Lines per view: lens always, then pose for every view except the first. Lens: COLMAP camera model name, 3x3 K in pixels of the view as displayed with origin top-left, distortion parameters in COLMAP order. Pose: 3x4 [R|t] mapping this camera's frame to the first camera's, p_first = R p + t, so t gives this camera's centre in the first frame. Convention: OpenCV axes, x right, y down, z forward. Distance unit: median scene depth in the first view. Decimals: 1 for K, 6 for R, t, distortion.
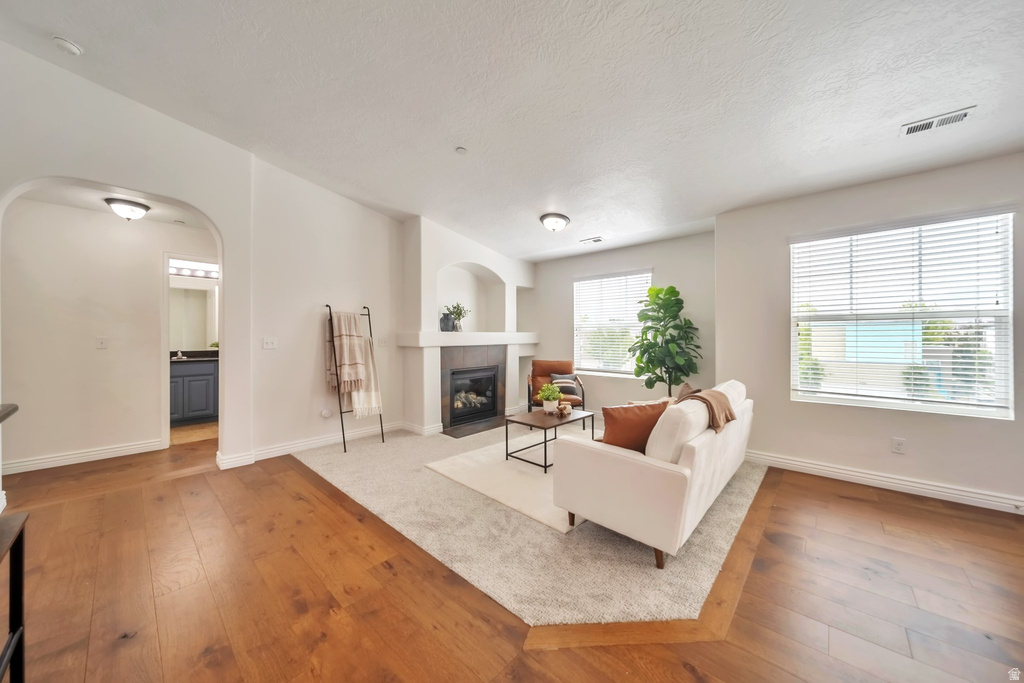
lens RADIAL K [[353.1, 0, 504.3], [0, 353.1, 336.7], [0, 0, 1]] dist [0.001540, -0.001248]
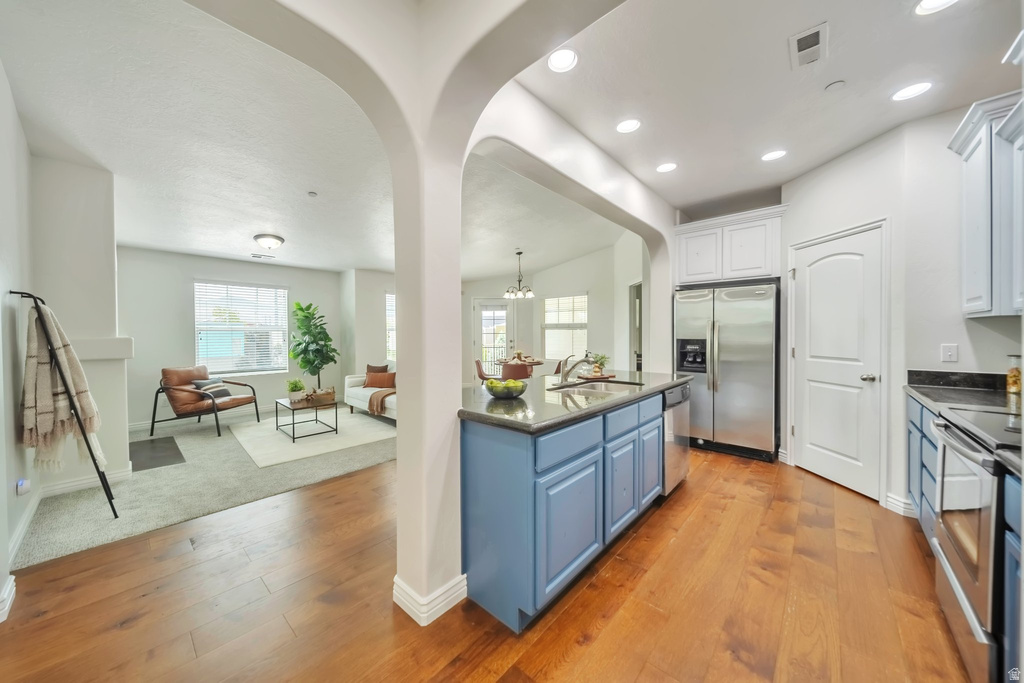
lens RADIAL K [[353.1, 0, 514.0], [0, 353.1, 336.2], [0, 0, 1]] dist [0.001540, -0.001248]
pose [[-0.021659, -0.007332, 0.999739, -1.082358], [0.006662, 0.999950, 0.007478, -0.017940], [-0.999743, 0.006822, -0.021610, 0.237077]]
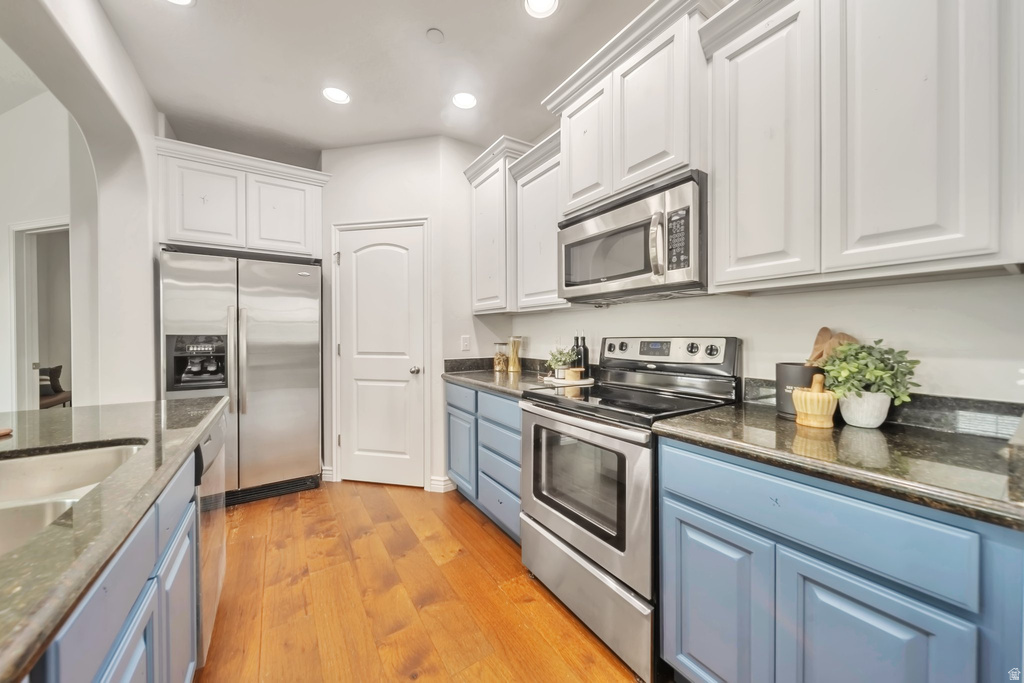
lens RADIAL K [[353.1, 0, 505.5], [0, 353.1, 338.3], [0, 0, 1]] dist [0.001540, -0.001248]
pose [[-0.967327, 0.000535, 0.253532, -0.757315], [0.003915, 0.999910, 0.012824, 0.001012], [-0.253503, 0.013398, -0.967242, 0.164389]]
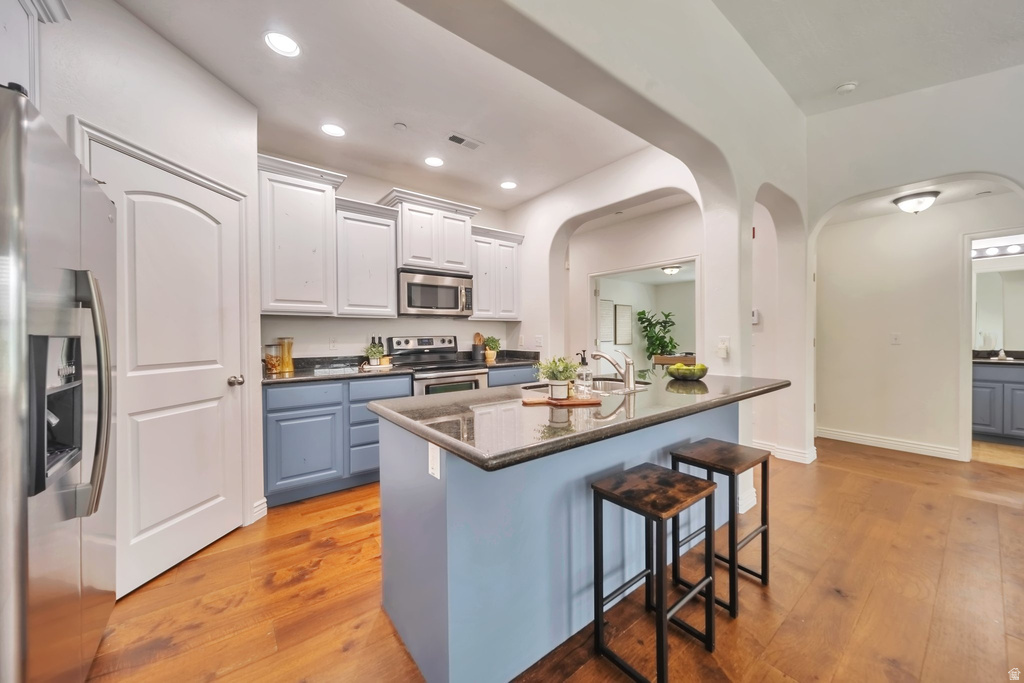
lens RADIAL K [[367.9, 0, 511.0], [0, 367.9, 337.6], [0, 0, 1]] dist [0.000386, -0.002273]
pose [[-0.164975, 0.010282, -0.986244, 0.106418], [0.003292, 0.999946, 0.009874, 0.000021], [0.986292, -0.001618, -0.165000, 0.051635]]
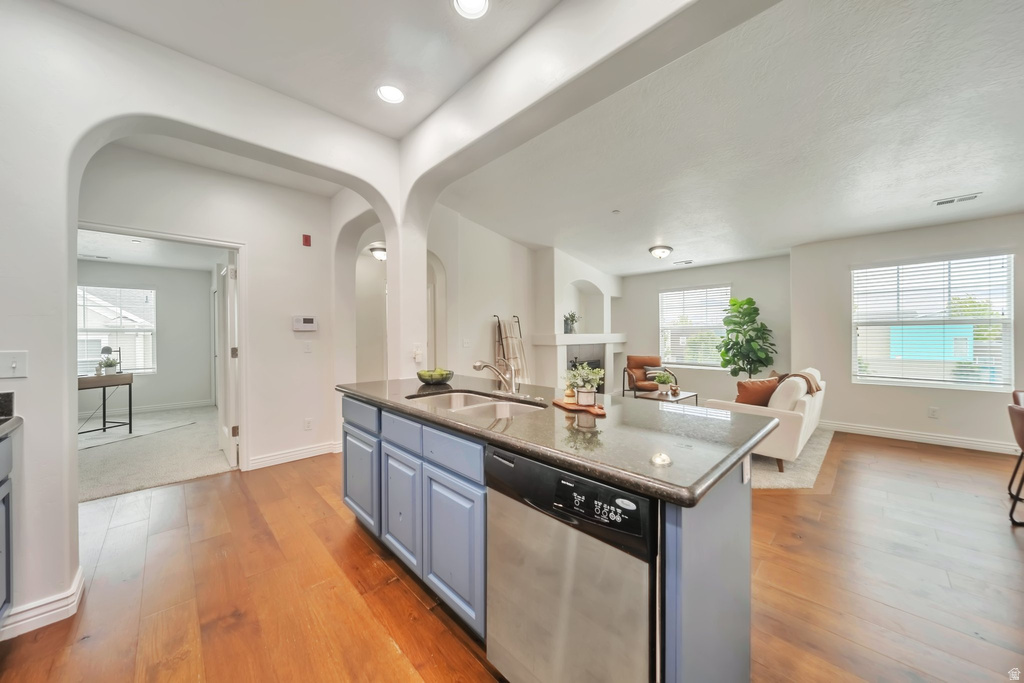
lens RADIAL K [[353.1, 0, 503.1], [0, 353.1, 336.3], [0, 0, 1]] dist [0.001540, -0.001248]
pose [[0.998009, -0.004564, -0.062914, -0.386840], [0.004726, 0.999986, 0.002419, -0.010408], [0.062902, -0.002712, 0.998016, -0.388911]]
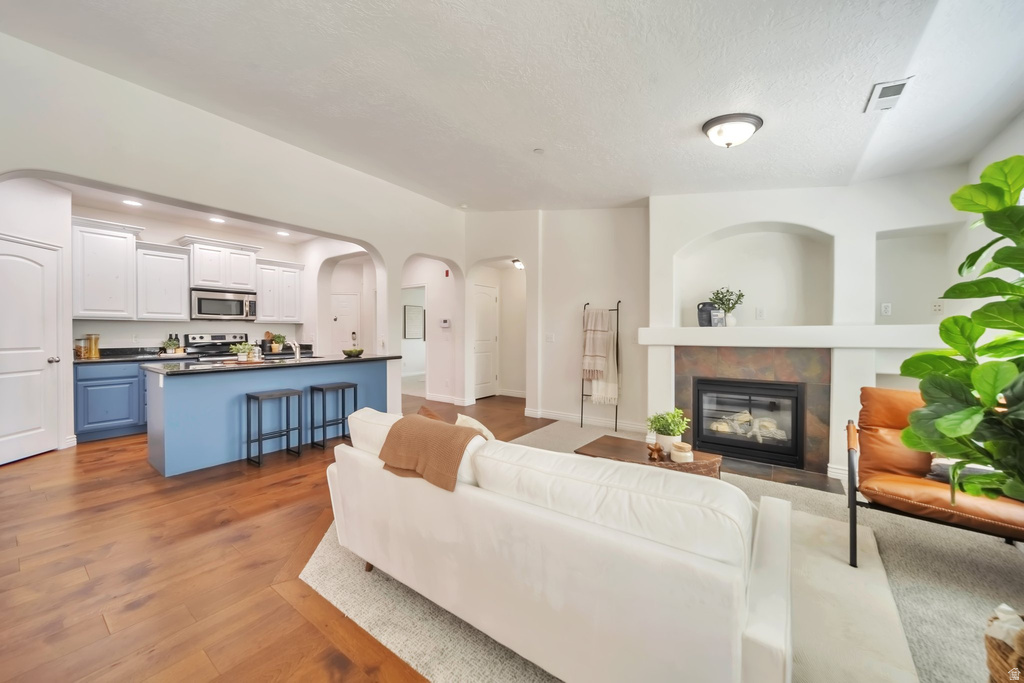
lens RADIAL K [[367.9, 0, 510.7], [0, 367.9, 333.7], [0, 0, 1]] dist [0.000386, -0.002273]
pose [[0.124358, 0.004601, -0.992227, 0.712313], [-0.001179, 0.999989, 0.004490, -0.002041], [0.992237, 0.000611, 0.124362, 0.601507]]
